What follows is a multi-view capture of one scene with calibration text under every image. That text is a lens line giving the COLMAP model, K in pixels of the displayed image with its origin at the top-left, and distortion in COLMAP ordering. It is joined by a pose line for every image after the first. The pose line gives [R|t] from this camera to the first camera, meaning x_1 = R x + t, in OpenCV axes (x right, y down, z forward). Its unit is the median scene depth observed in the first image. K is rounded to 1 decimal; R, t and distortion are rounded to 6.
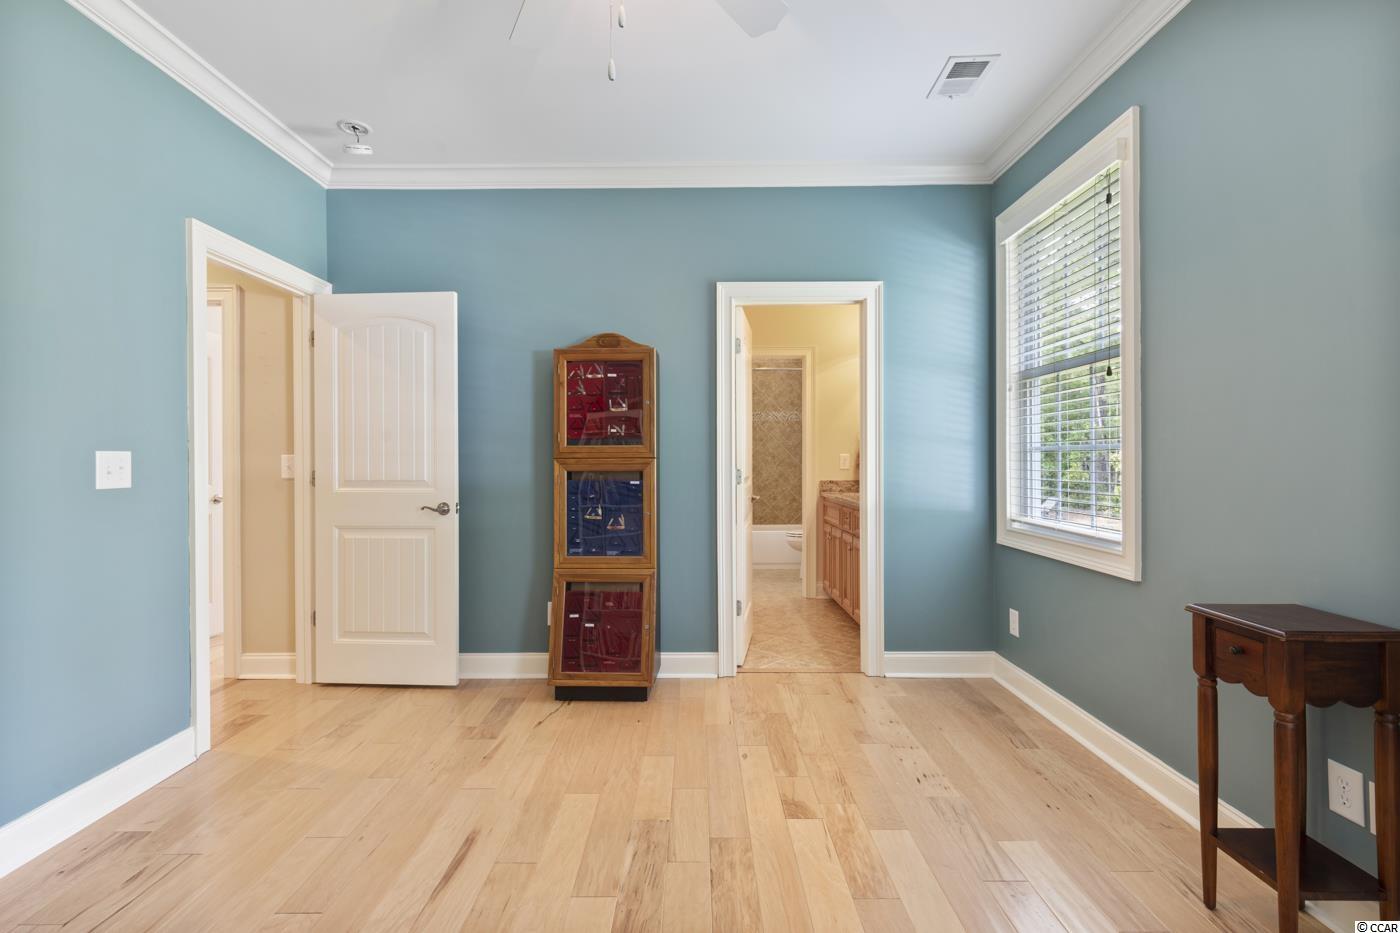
lens RADIAL K [[644.2, 0, 697.9], [0, 644.2, 464.6], [0, 0, 1]] dist [0.003774, 0.000500]
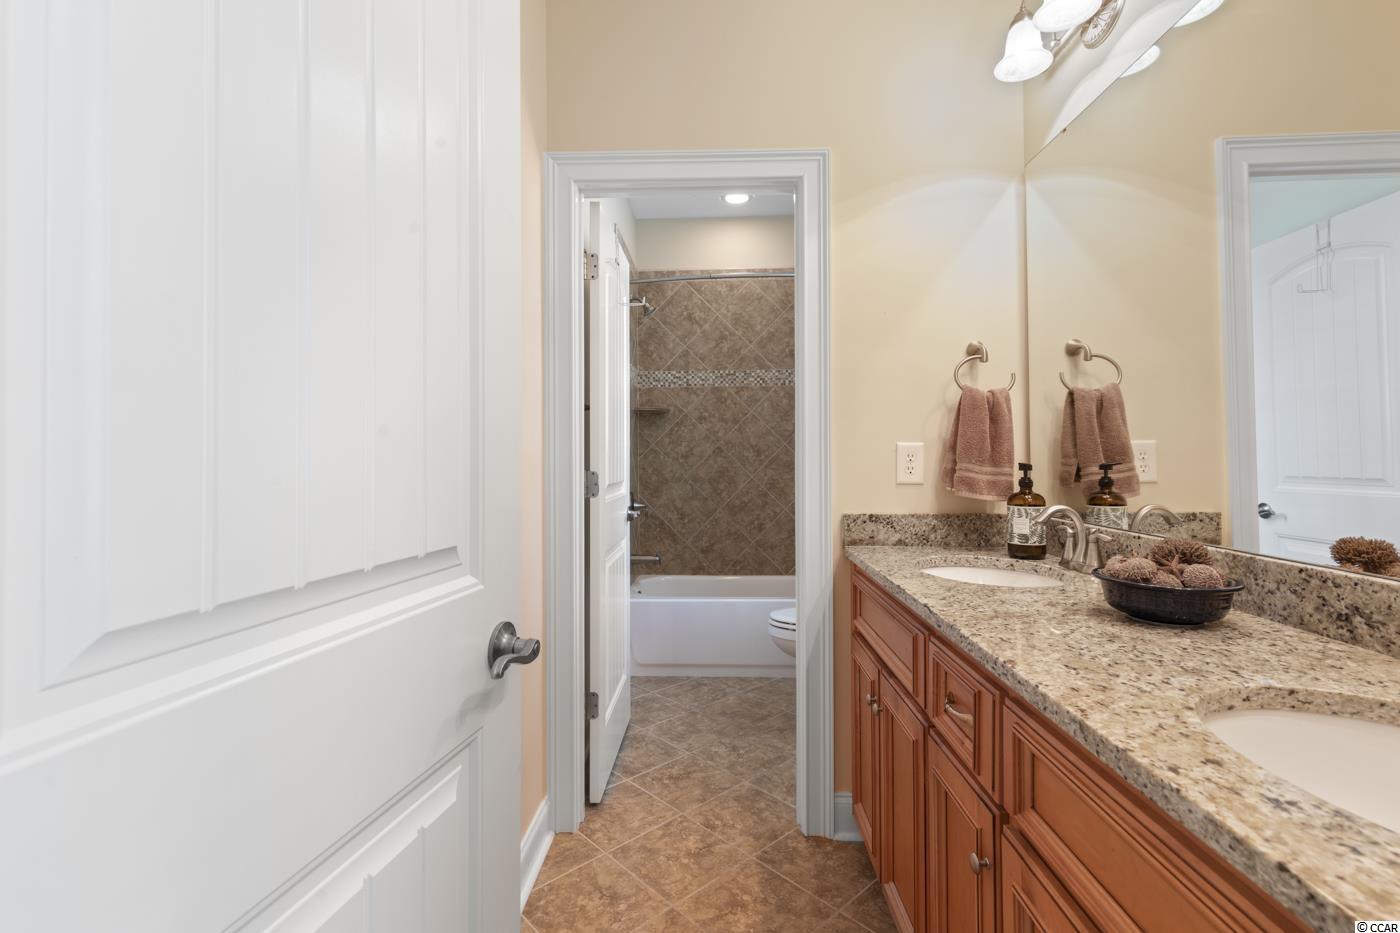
lens RADIAL K [[644.2, 0, 700.1], [0, 644.2, 459.2], [0, 0, 1]] dist [0.003774, 0.000500]
pose [[0.999455, -0.005710, -0.032509, 0.121109], [0.005605, 0.999979, -0.003310, -0.005753], [0.032527, 0.003126, 0.999466, 0.632619]]
